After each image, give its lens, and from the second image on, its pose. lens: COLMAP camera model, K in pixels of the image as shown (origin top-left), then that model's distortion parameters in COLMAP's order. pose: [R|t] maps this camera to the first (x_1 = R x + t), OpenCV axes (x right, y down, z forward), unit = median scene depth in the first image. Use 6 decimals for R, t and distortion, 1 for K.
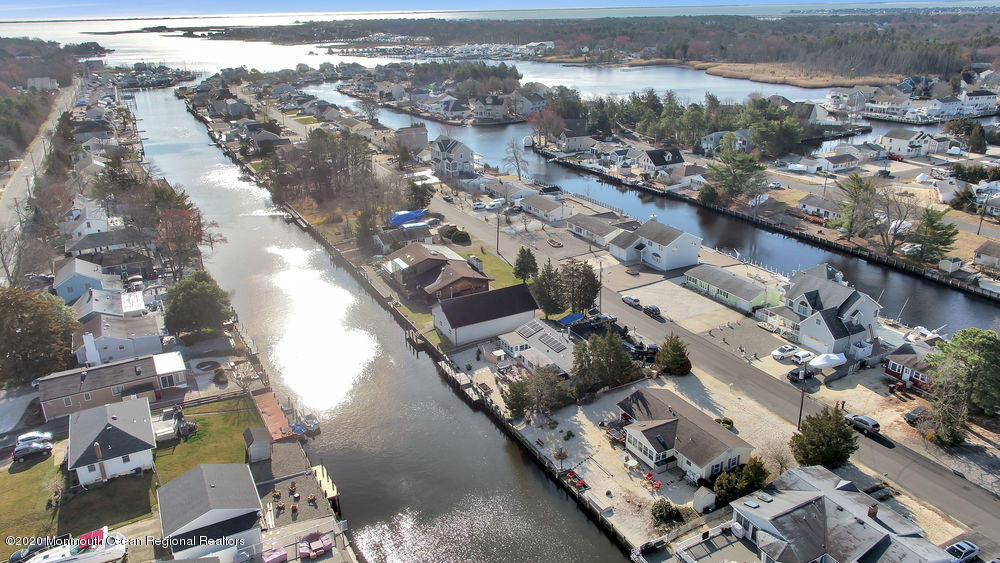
lens RADIAL K [[725.7, 0, 500.0], [0, 725.7, 281.5], [0, 0, 1]] dist [-0.001878, 0.001658]
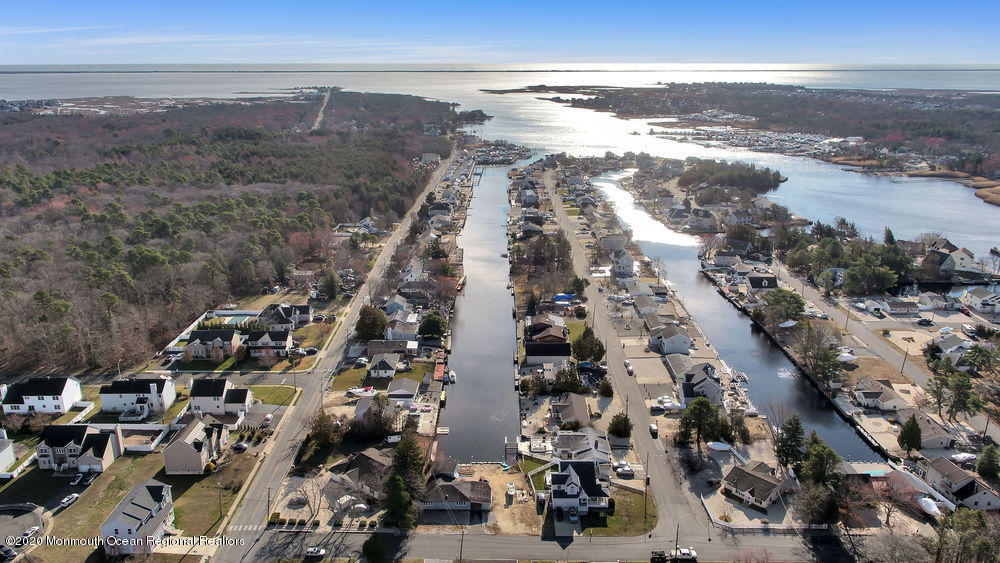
lens RADIAL K [[725.7, 0, 500.0], [0, 725.7, 281.5], [0, 0, 1]] dist [-0.001878, 0.001658]
pose [[0.883428, 0.157087, -0.441450, 0.769646], [-0.183482, 0.982868, -0.017436, -0.100589], [0.431148, 0.096402, 0.897116, -0.998859]]
